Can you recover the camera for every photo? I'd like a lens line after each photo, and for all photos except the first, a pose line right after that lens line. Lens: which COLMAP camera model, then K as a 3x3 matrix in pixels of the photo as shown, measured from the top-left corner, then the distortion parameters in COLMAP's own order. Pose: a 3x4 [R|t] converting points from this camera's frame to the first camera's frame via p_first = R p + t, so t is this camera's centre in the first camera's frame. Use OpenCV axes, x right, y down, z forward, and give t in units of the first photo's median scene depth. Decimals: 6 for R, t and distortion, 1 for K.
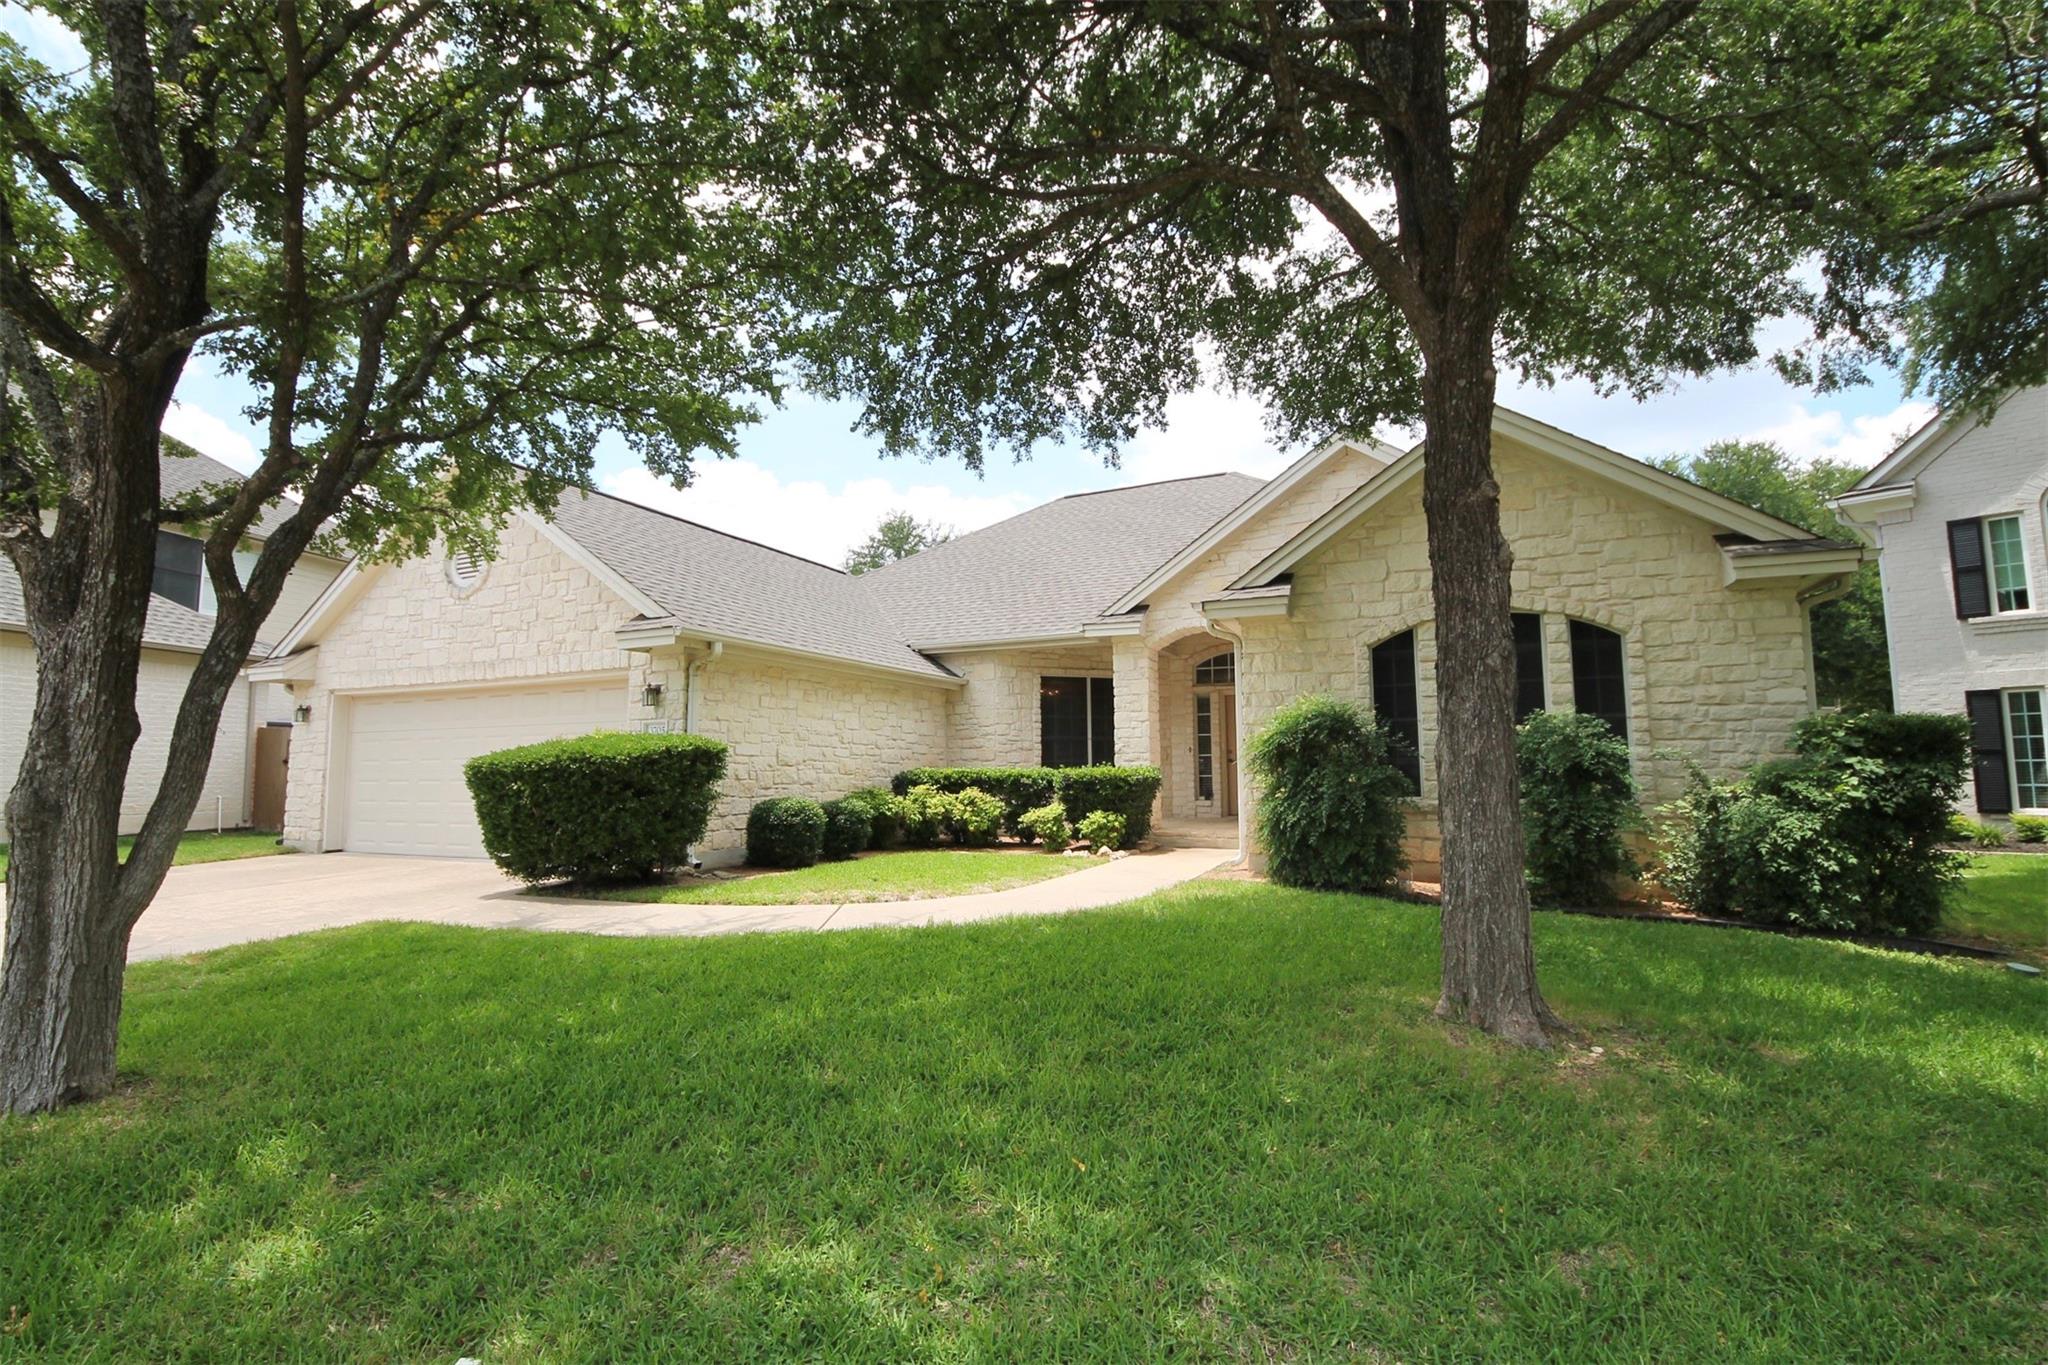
lens RADIAL K [[905.2, 0, 1022.7], [0, 905.2, 682.2], [0, 0, 1]] dist [-0.001021, -0.000283]
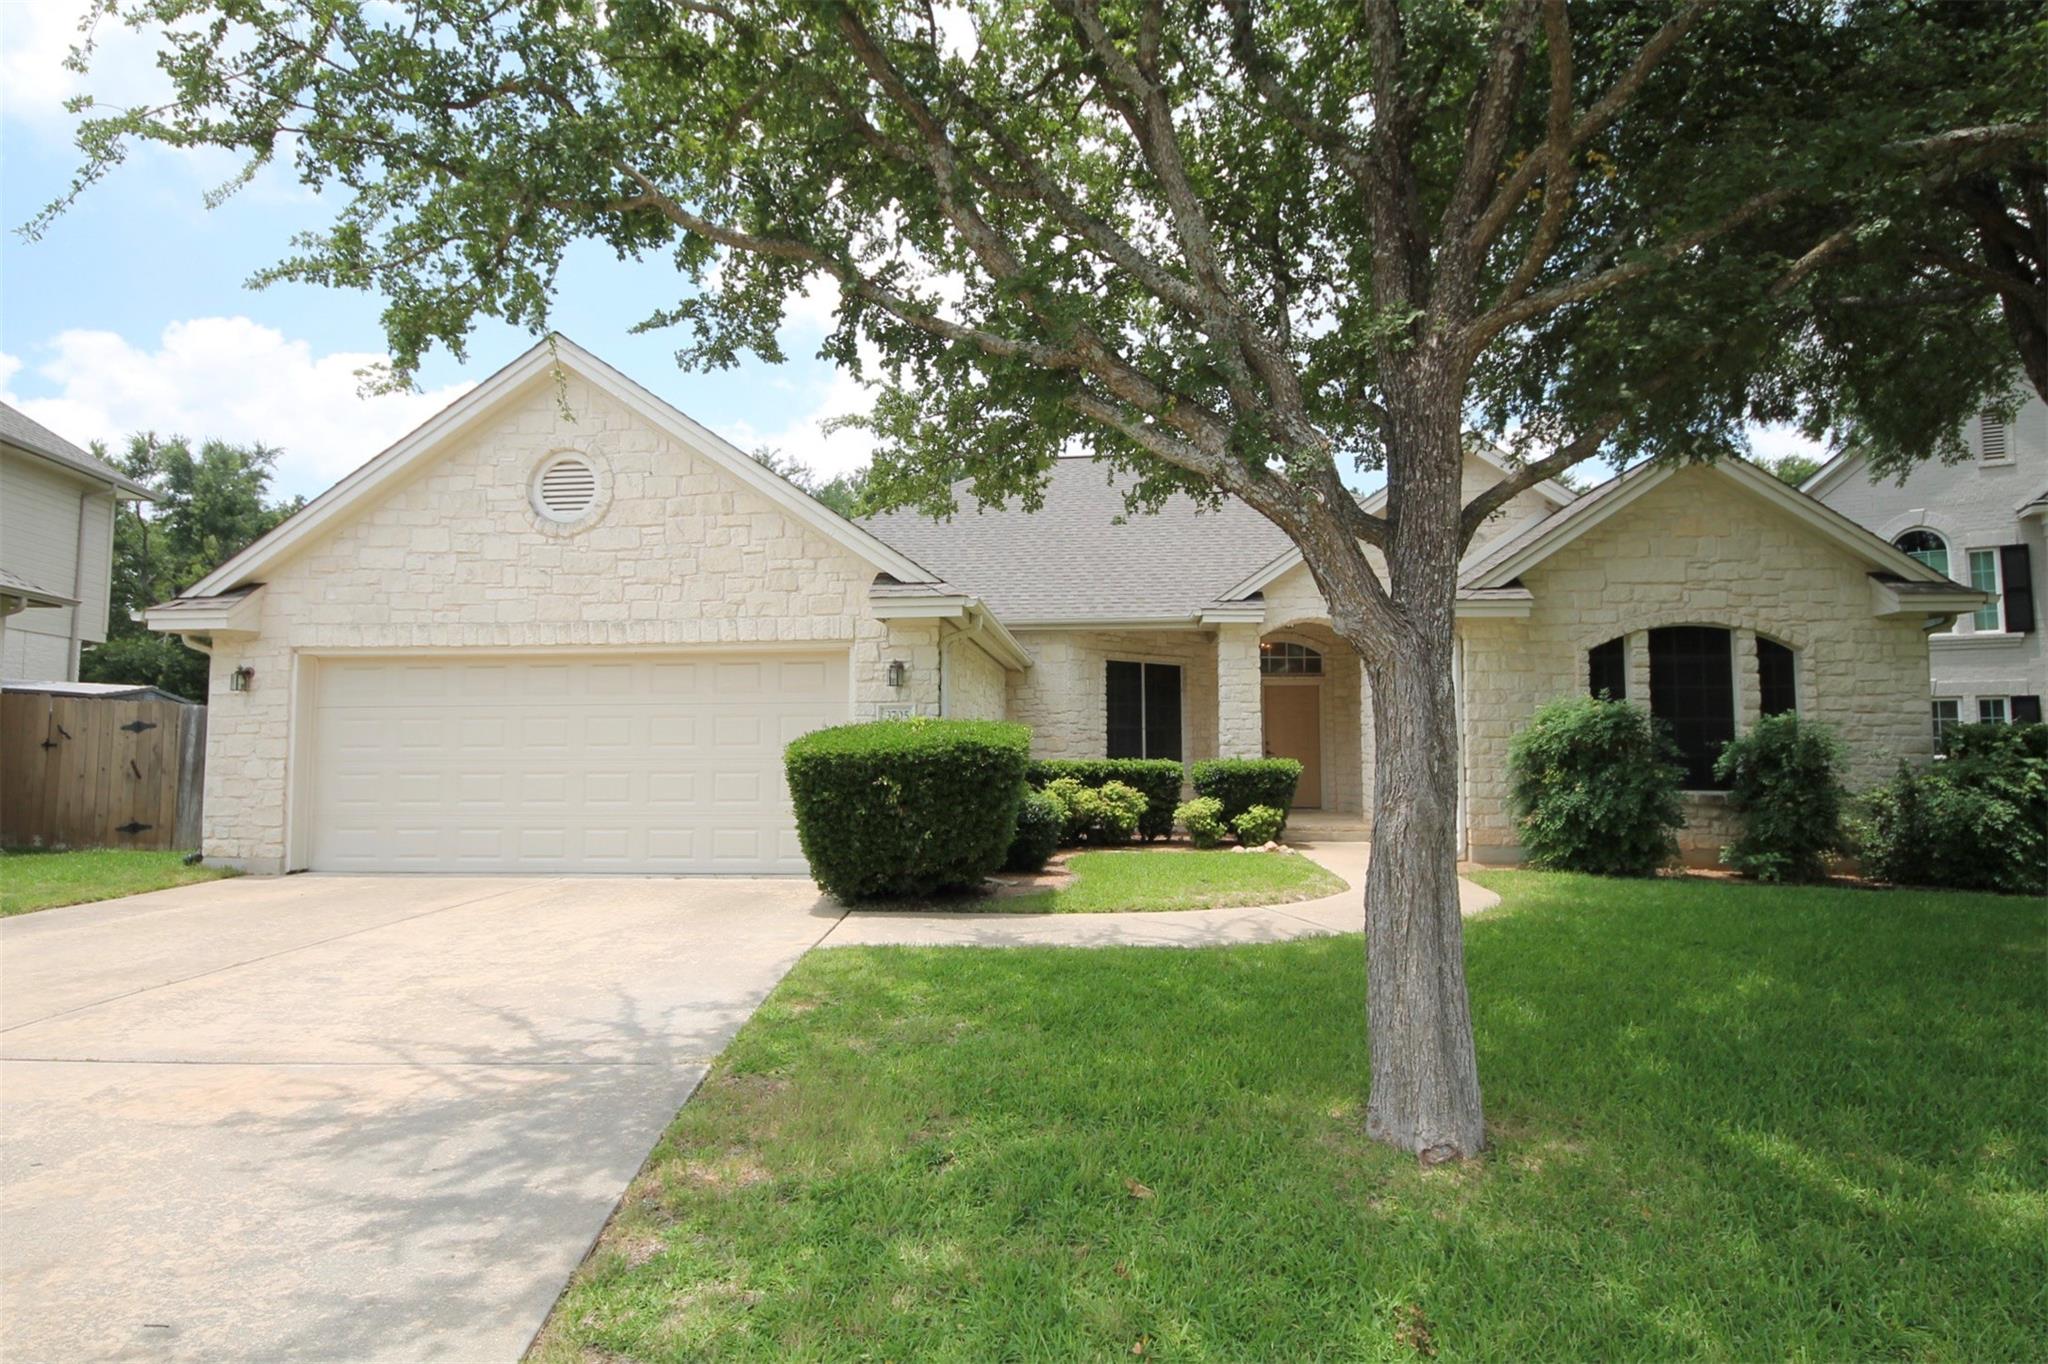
lens RADIAL K [[1031.2, 0, 1025.8], [0, 1031.2, 690.0], [0, 0, 1]] dist [-0.004819, -0.000723]
pose [[0.946459, 0.026639, 0.321723, -0.597416], [-0.036432, 0.999037, 0.024457, 0.001523], [-0.320762, -0.034869, 0.946518, 0.048707]]
